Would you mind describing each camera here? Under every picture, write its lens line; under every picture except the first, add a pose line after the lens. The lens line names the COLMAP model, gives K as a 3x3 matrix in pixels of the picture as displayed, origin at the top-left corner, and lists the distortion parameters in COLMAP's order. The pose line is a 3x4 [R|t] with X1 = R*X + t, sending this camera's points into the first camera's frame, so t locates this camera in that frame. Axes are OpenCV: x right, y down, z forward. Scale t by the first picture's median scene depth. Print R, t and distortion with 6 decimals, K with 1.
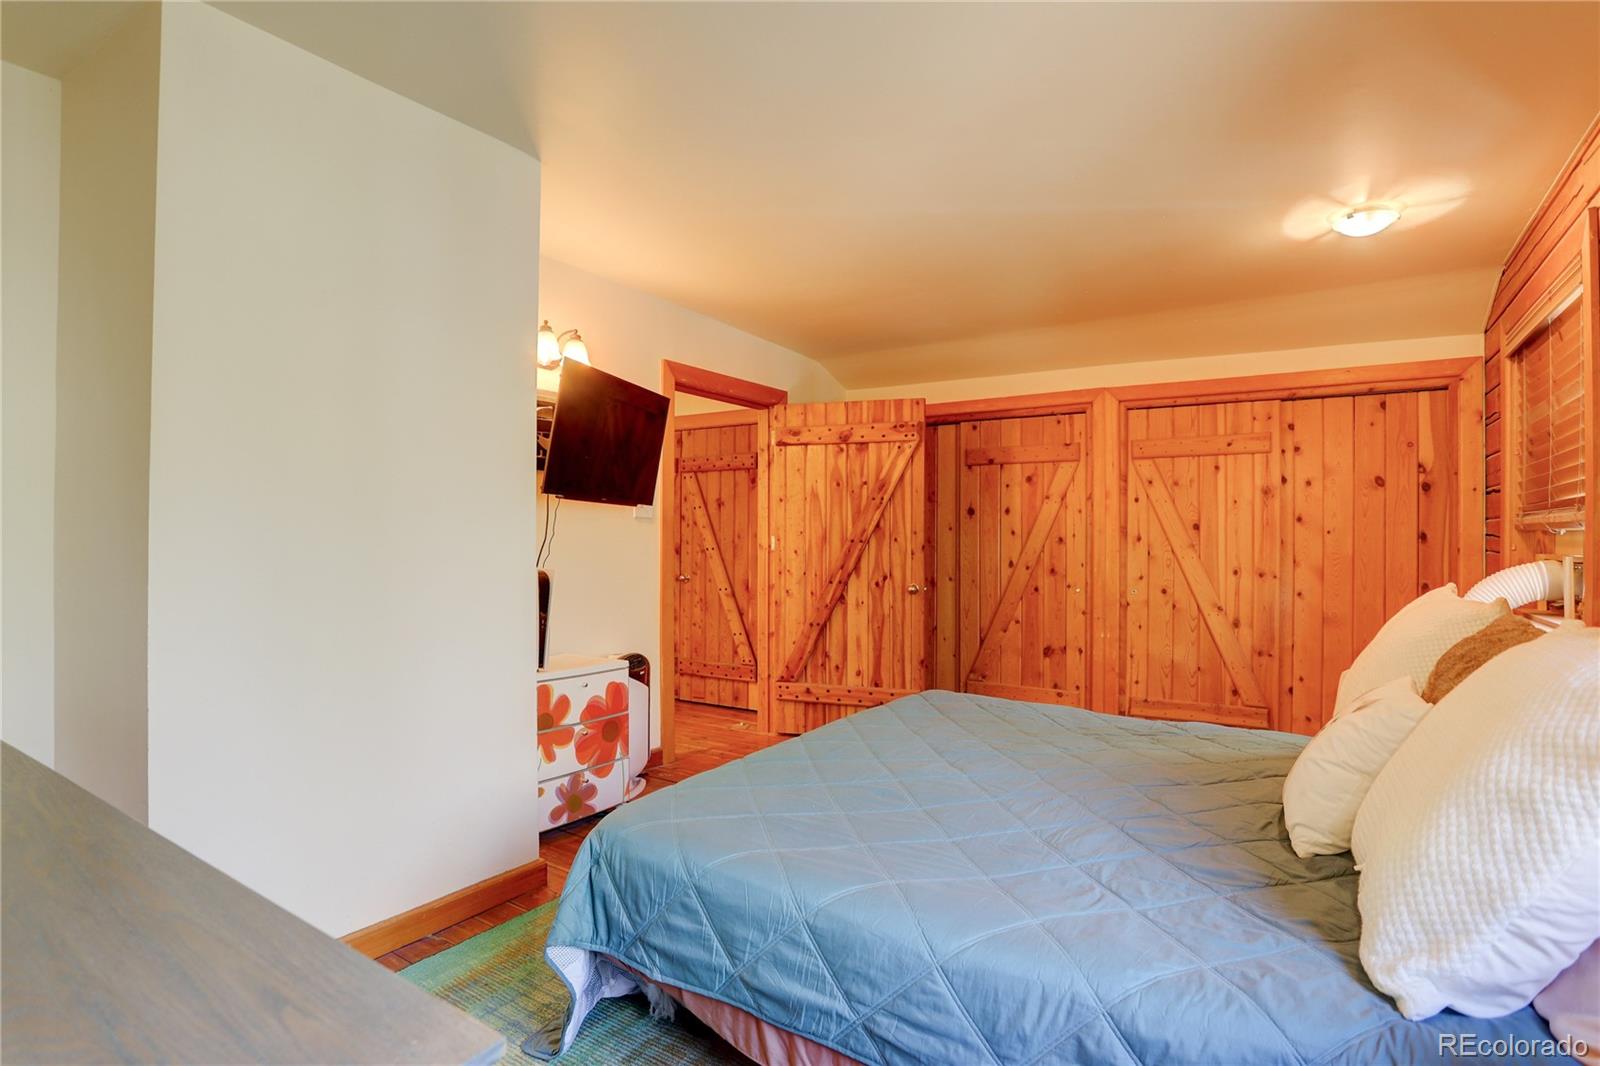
lens RADIAL K [[772.4, 0, 801.7], [0, 772.4, 537.3], [0, 0, 1]] dist [-0.042296, 0.010941]
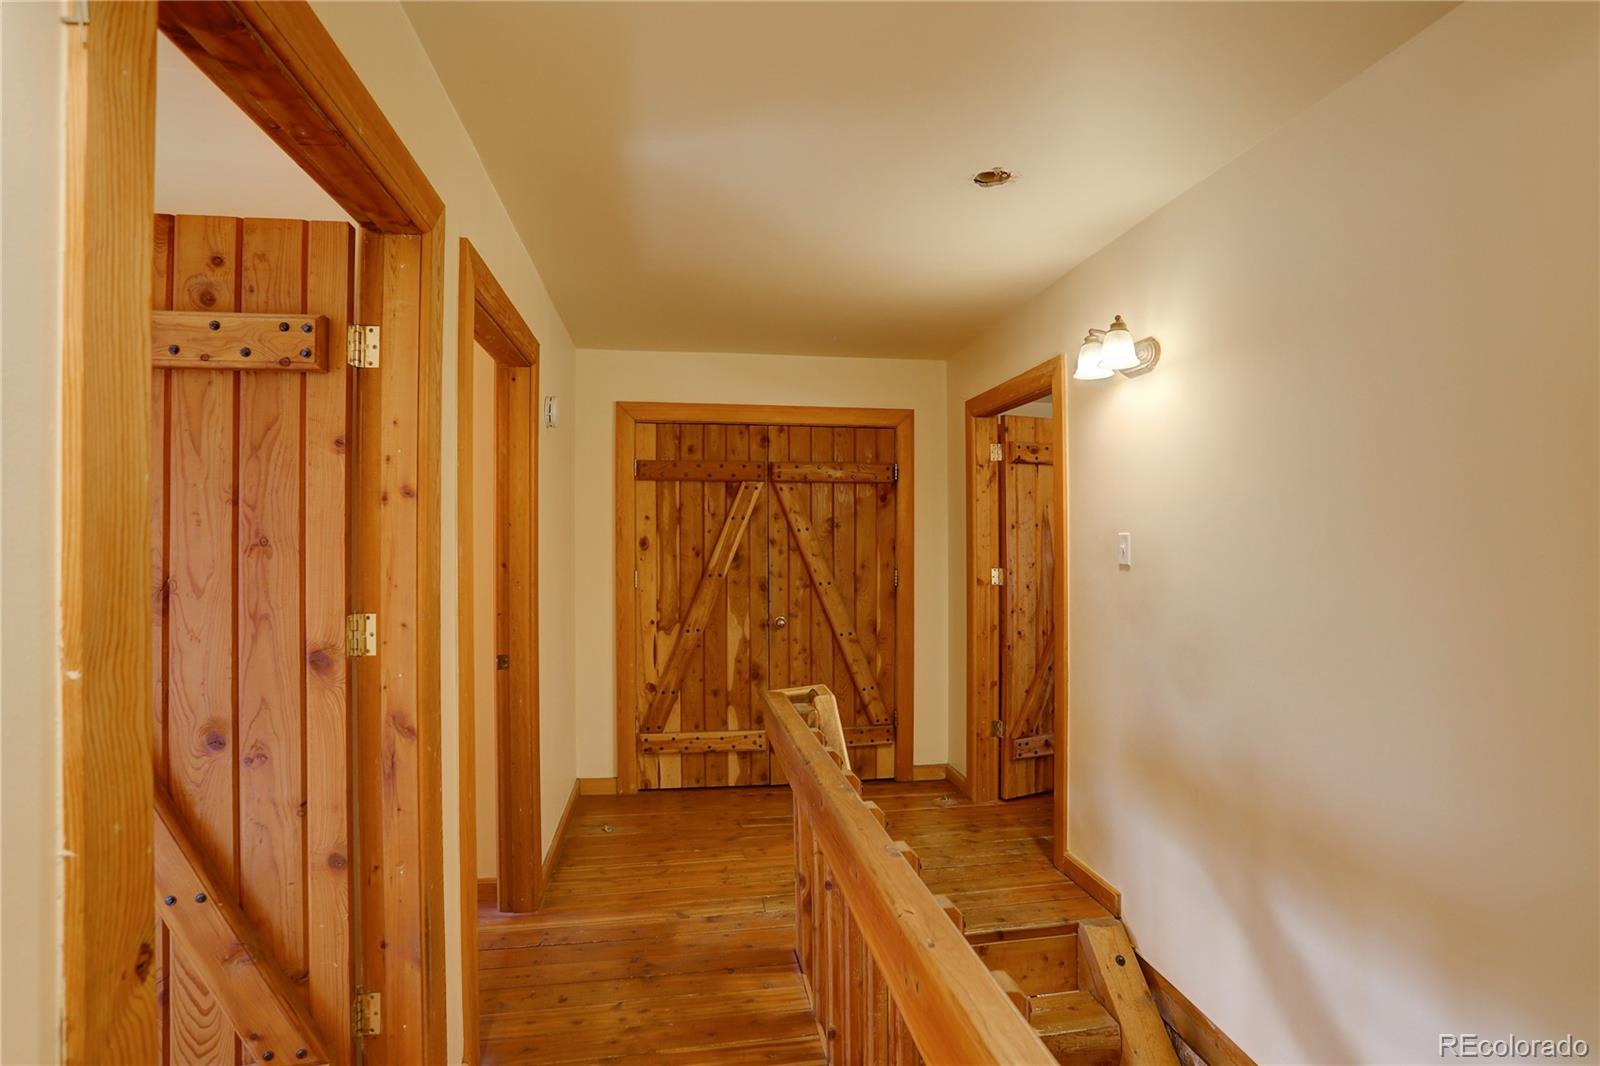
lens RADIAL K [[772.4, 0, 796.3], [0, 772.4, 537.7], [0, 0, 1]] dist [-0.042296, 0.010941]
pose [[0.743839, 0.009267, 0.668294, -0.782004], [-0.002025, 0.999931, -0.011612, -0.025794], [-0.668356, 0.007284, 0.743806, 0.526073]]
